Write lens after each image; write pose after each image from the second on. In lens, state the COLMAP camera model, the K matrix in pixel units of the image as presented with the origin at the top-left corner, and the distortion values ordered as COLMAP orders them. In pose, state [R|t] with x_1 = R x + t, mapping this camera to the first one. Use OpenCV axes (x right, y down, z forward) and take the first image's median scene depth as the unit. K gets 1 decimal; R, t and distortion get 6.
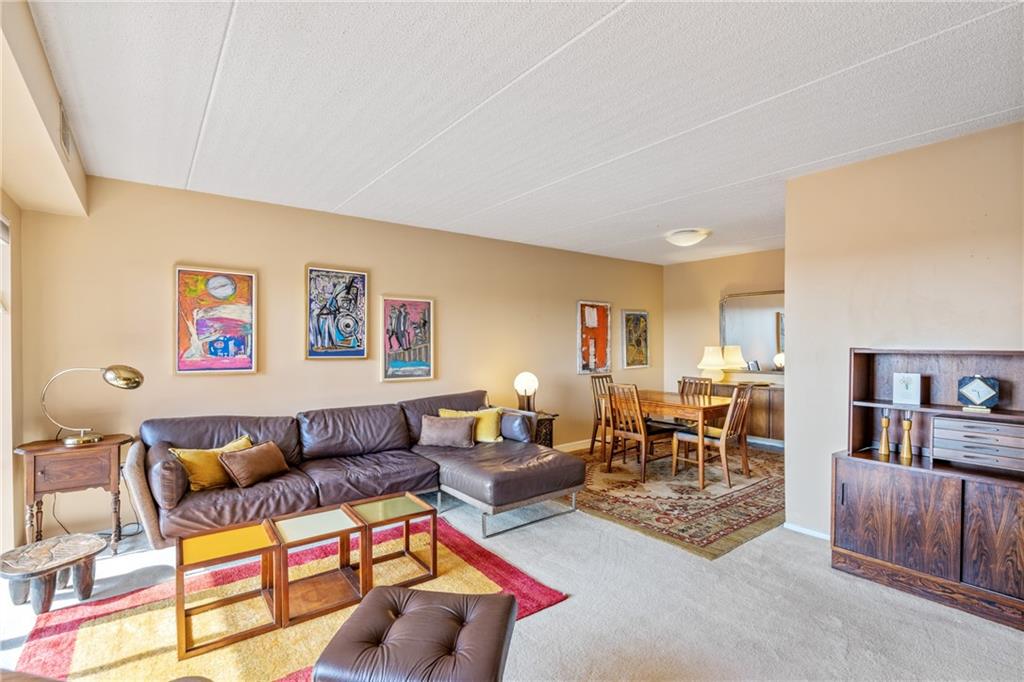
lens RADIAL K [[458.4, 0, 502.6], [0, 458.4, 349.9], [0, 0, 1]] dist [-0.004146, 0.000355]
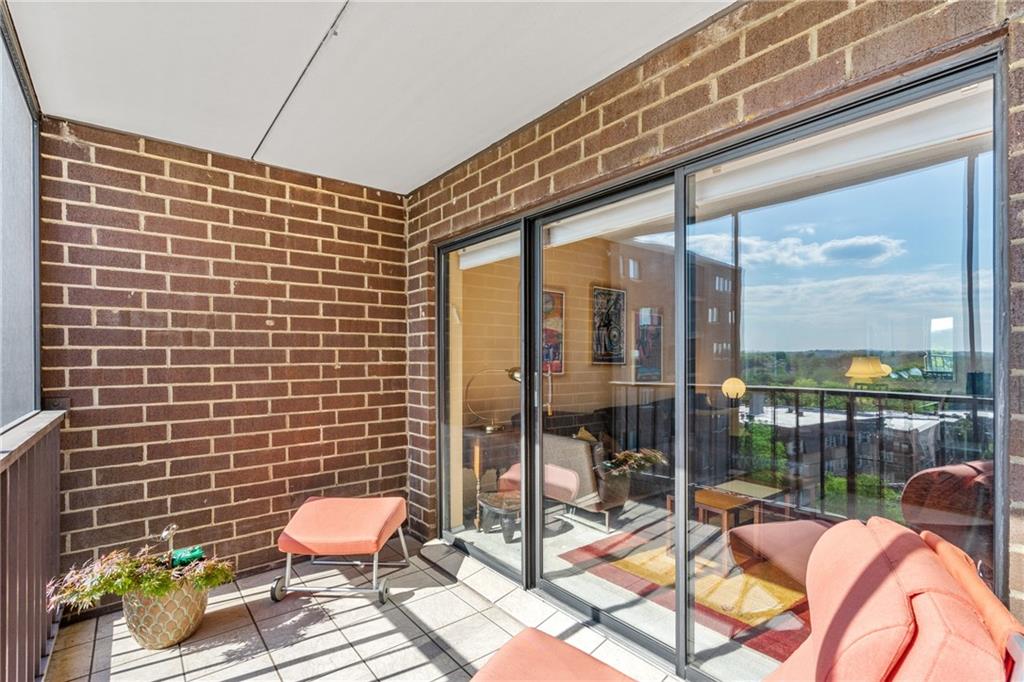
lens RADIAL K [[458.4, 0, 513.2], [0, 458.4, 351.1], [0, 0, 1]] dist [-0.004146, 0.000355]
pose [[0.999683, 0.010617, 0.022819, -0.627469], [-0.010252, 0.999818, -0.016077, 0.006647], [-0.022986, 0.015838, 0.999610, -0.164659]]
